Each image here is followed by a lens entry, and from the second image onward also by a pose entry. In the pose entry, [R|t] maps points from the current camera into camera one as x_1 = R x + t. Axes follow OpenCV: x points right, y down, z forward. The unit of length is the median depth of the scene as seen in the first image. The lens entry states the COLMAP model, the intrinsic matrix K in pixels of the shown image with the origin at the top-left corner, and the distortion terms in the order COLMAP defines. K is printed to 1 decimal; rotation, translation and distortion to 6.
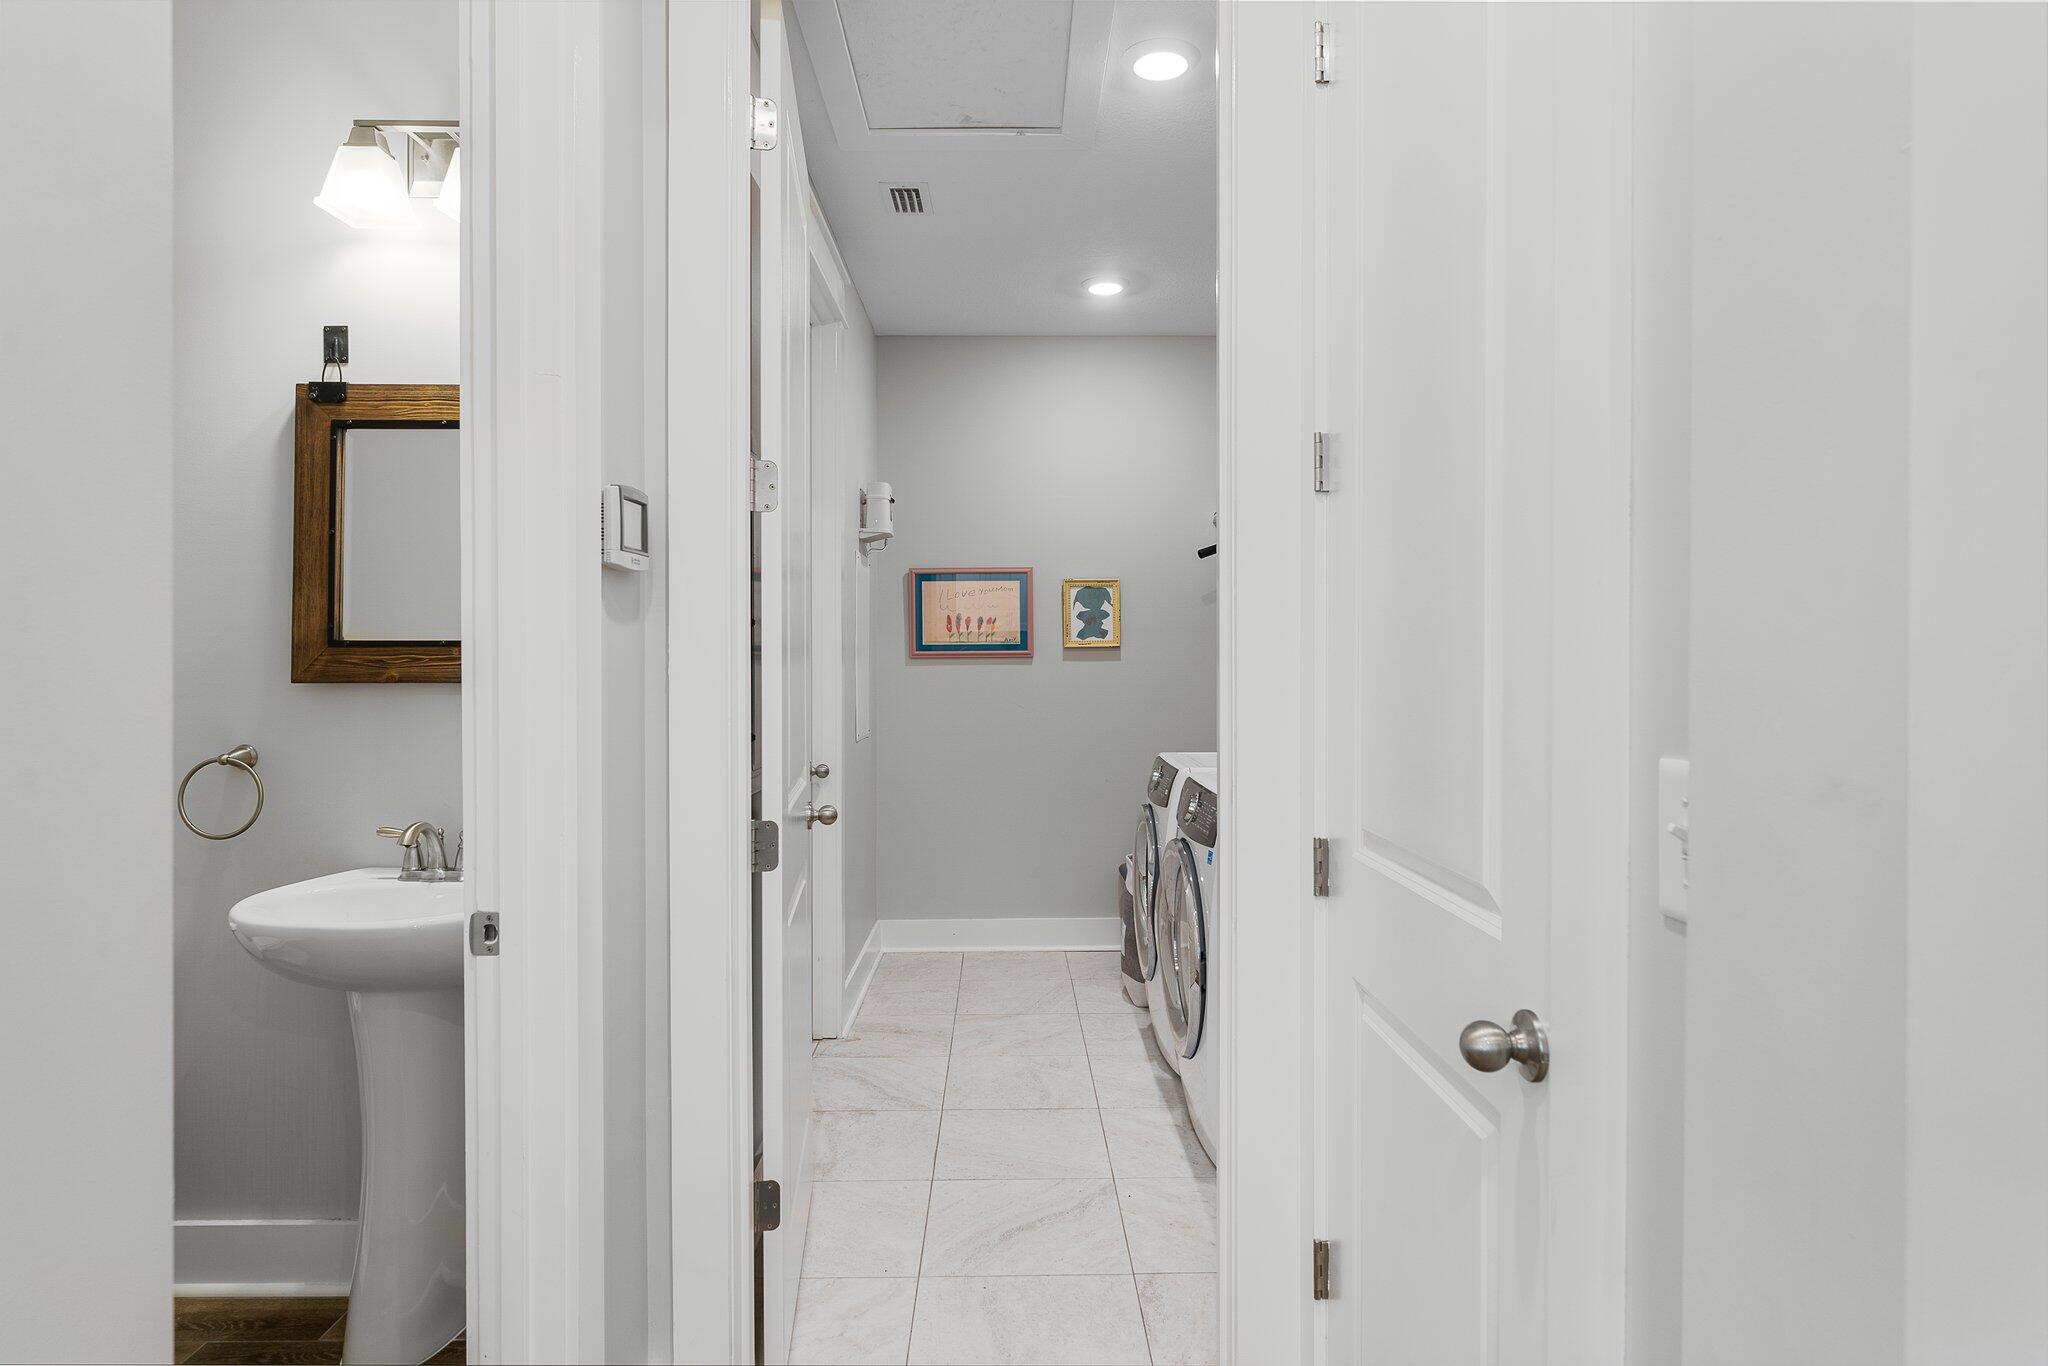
lens RADIAL K [[1132.4, 0, 1031.1], [0, 1132.4, 673.0], [0, 0, 1]] dist [-0.011620, 0.000395]
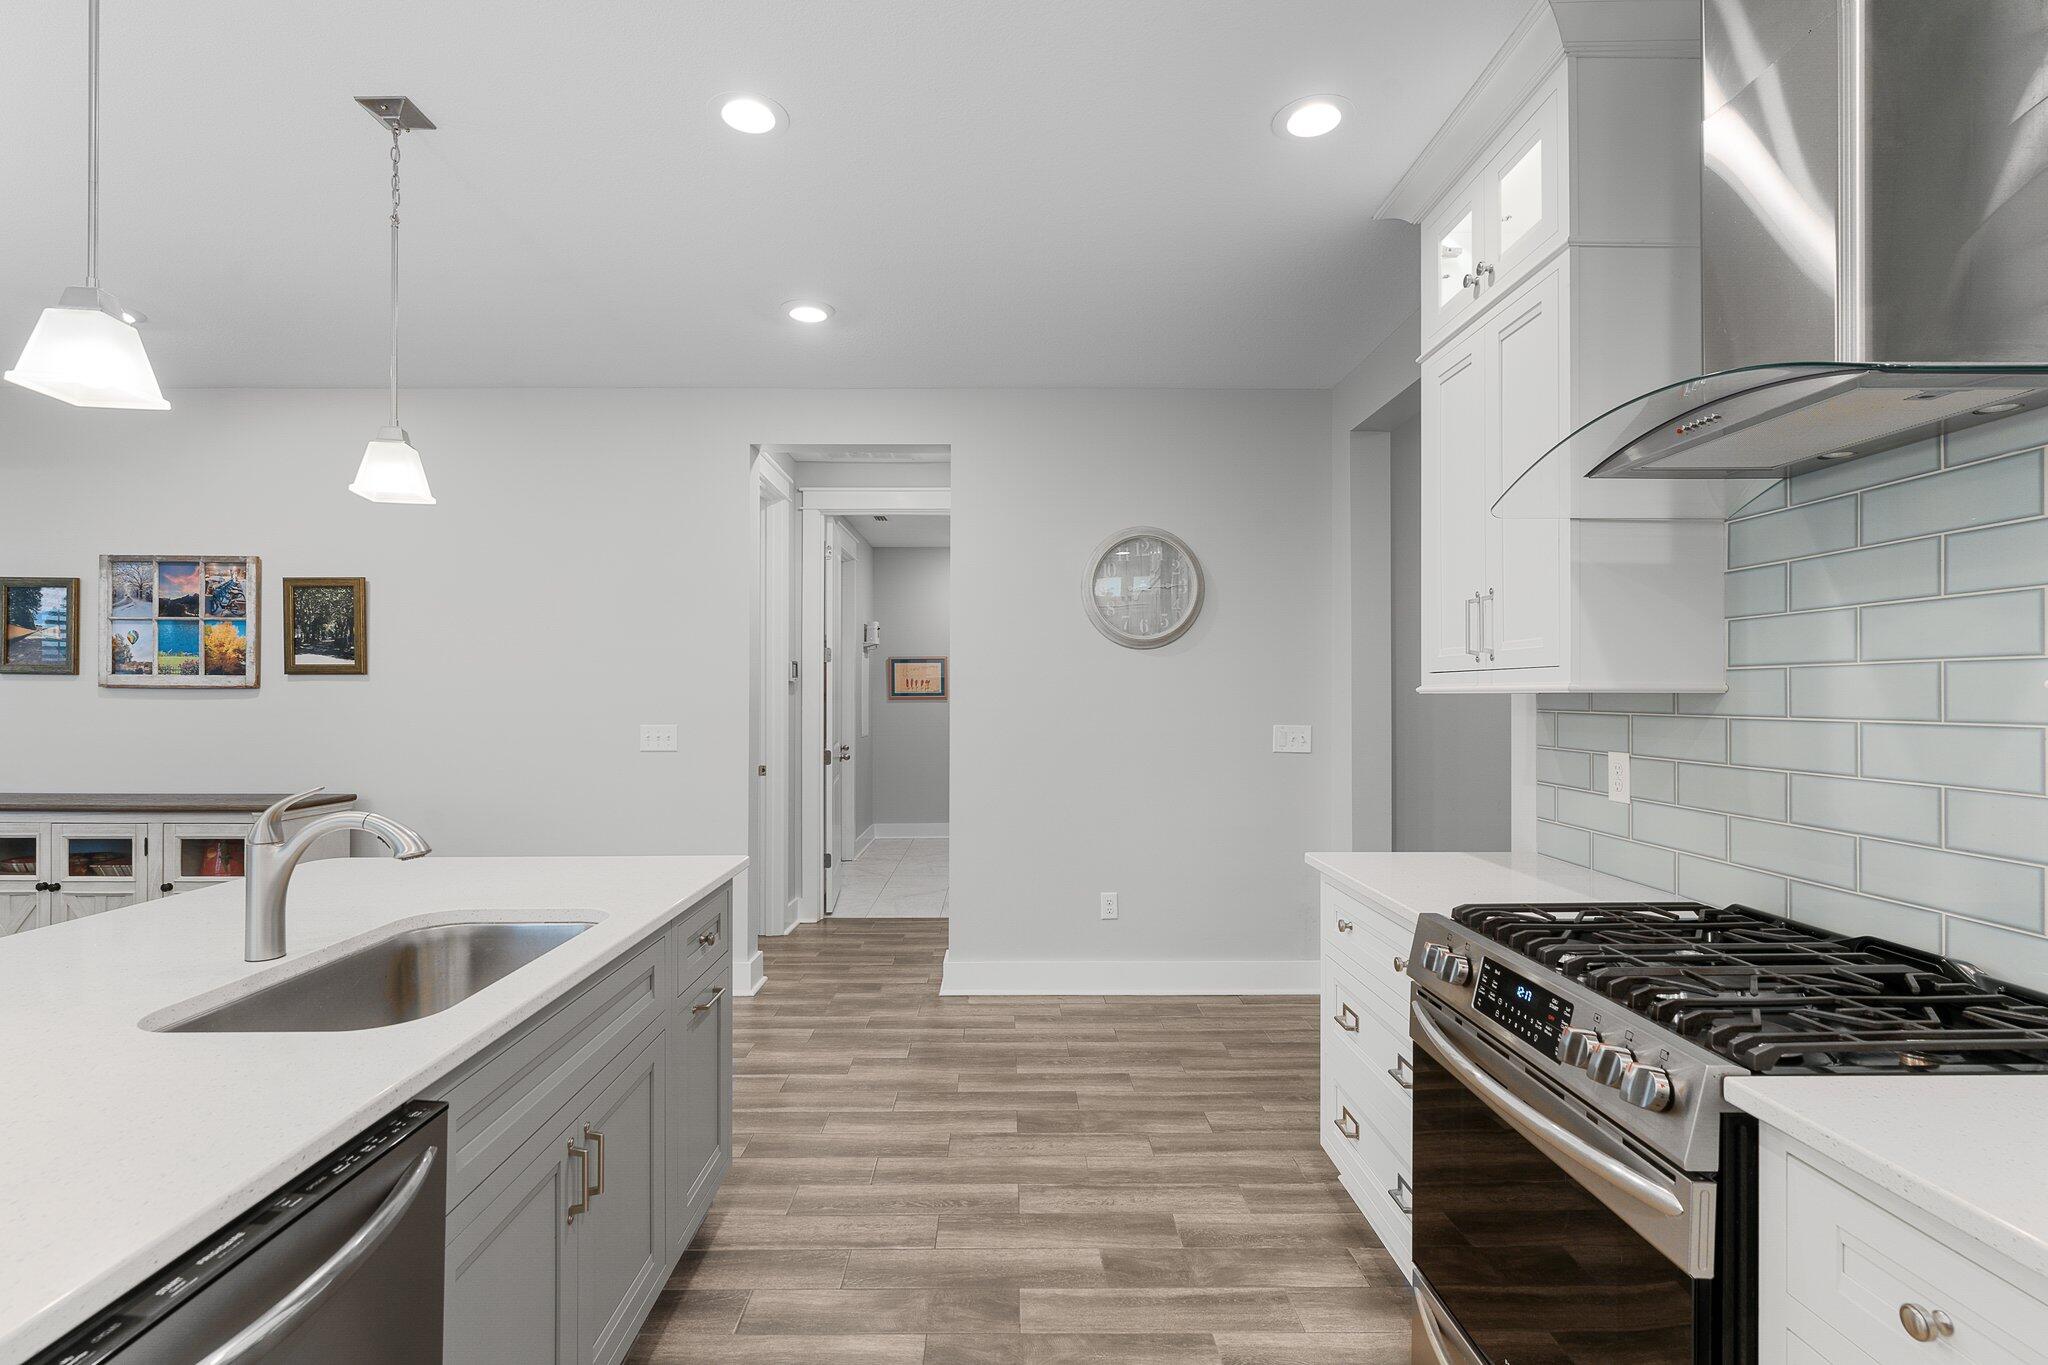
lens RADIAL K [[963.5, 0, 1037.6], [0, 963.5, 691.4], [0, 0, 1]] dist [-0.000550, -0.000724]
pose [[0.999925, 0.007967, 0.009284, 0.156738], [-0.007809, 0.999826, -0.016918, 0.000412], [-0.009417, 0.016844, 0.999814, -0.814871]]
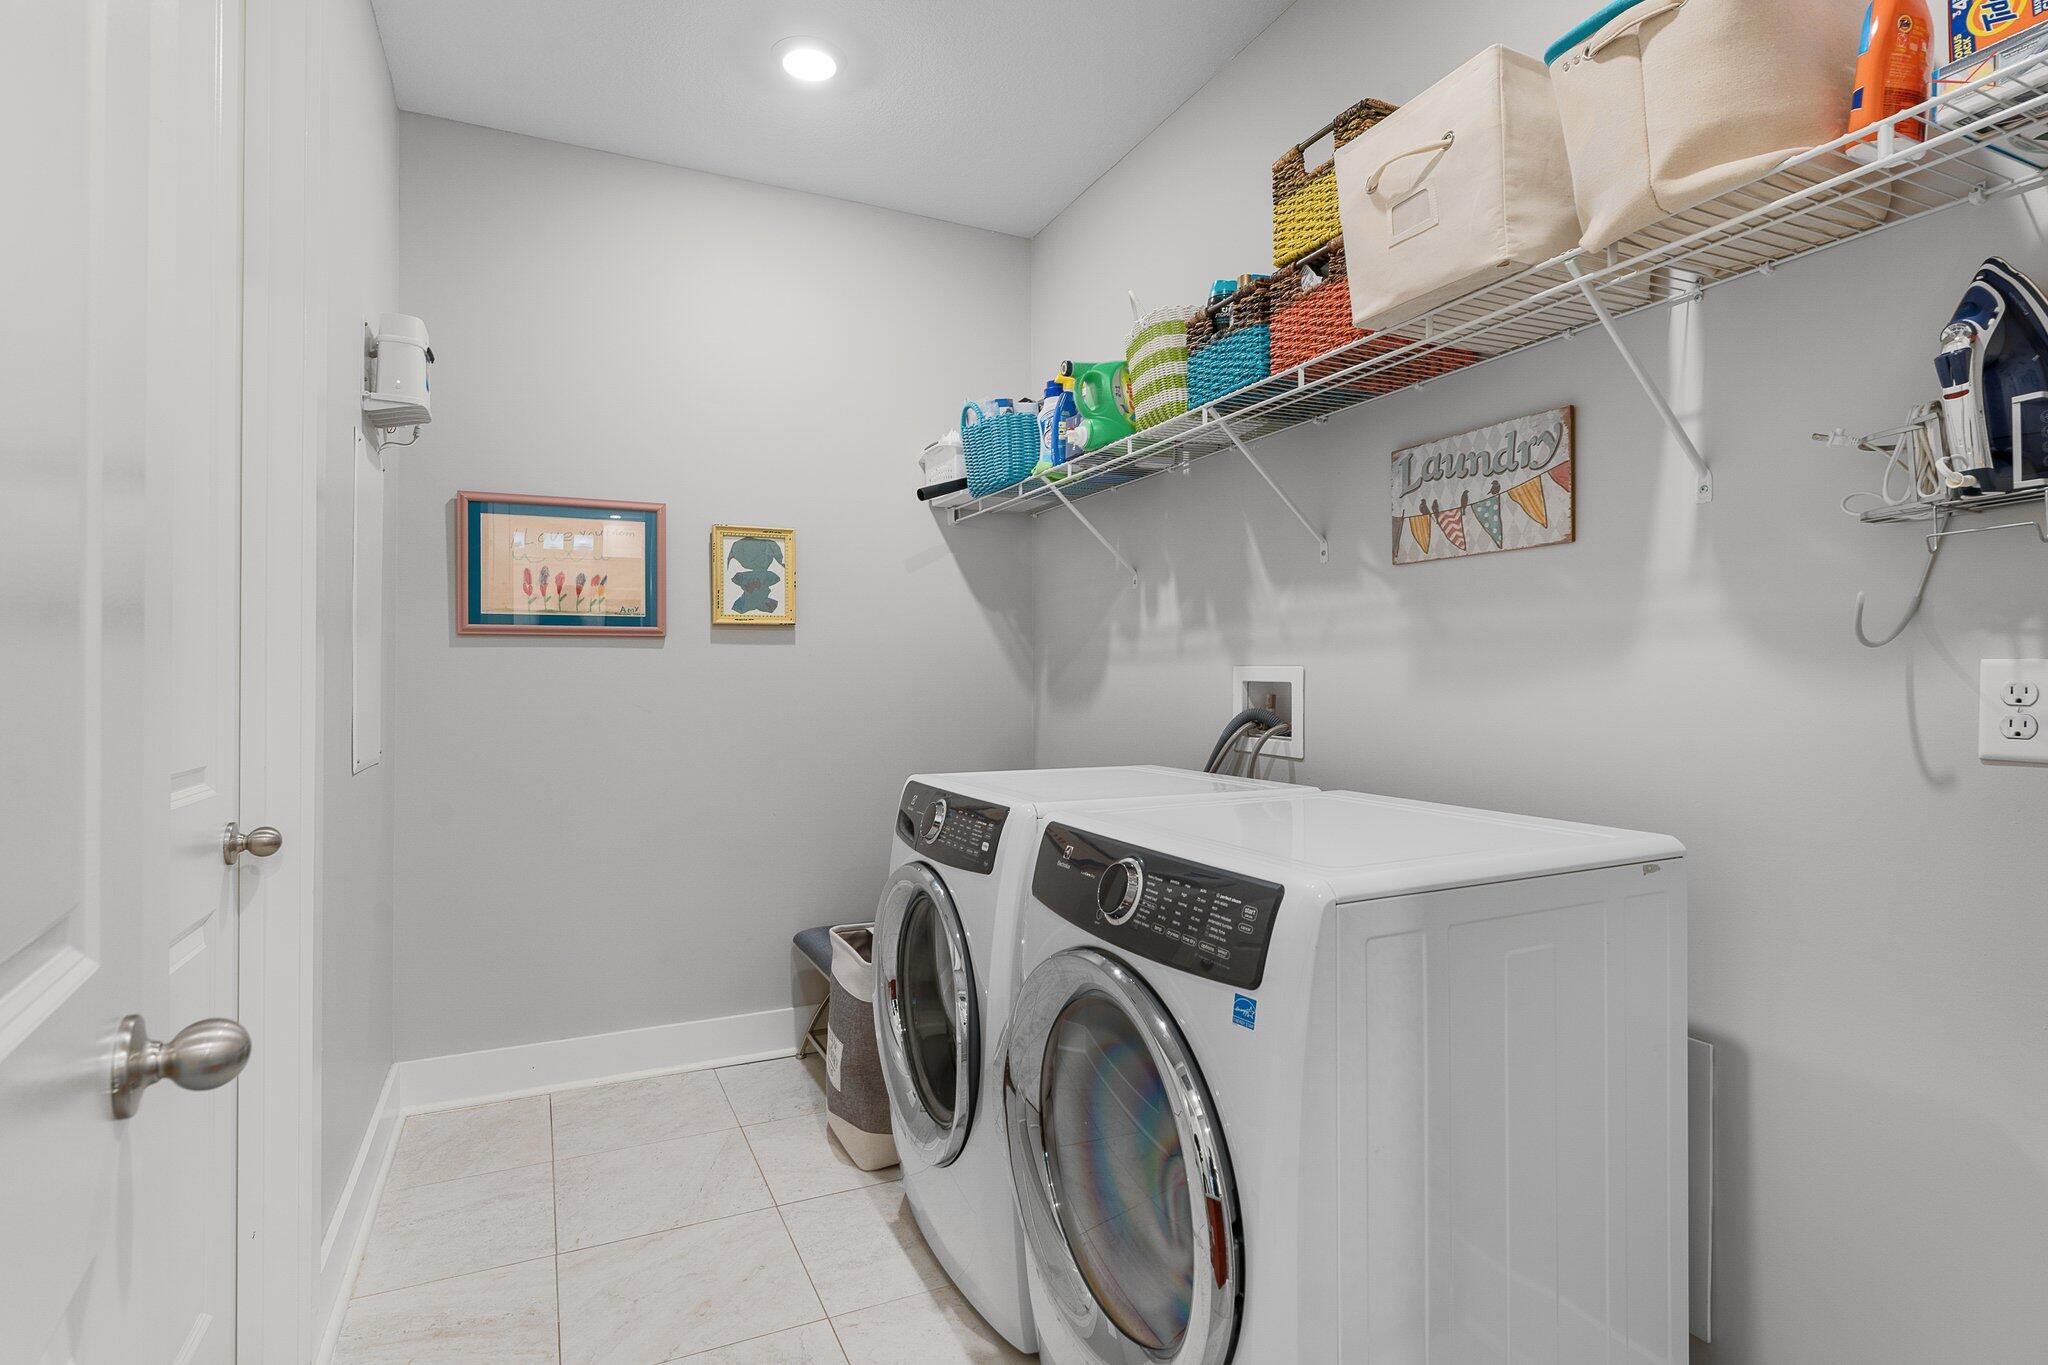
lens RADIAL K [[985.4, 0, 1005.7], [0, 985.4, 675.7], [0, 0, 1]] dist [-0.006303, 0.000185]
pose [[0.911809, 0.004363, 0.410592, -0.054324], [0.002329, 0.999872, -0.015798, 0.018893], [-0.410609, 0.015361, 0.911682, 0.384843]]
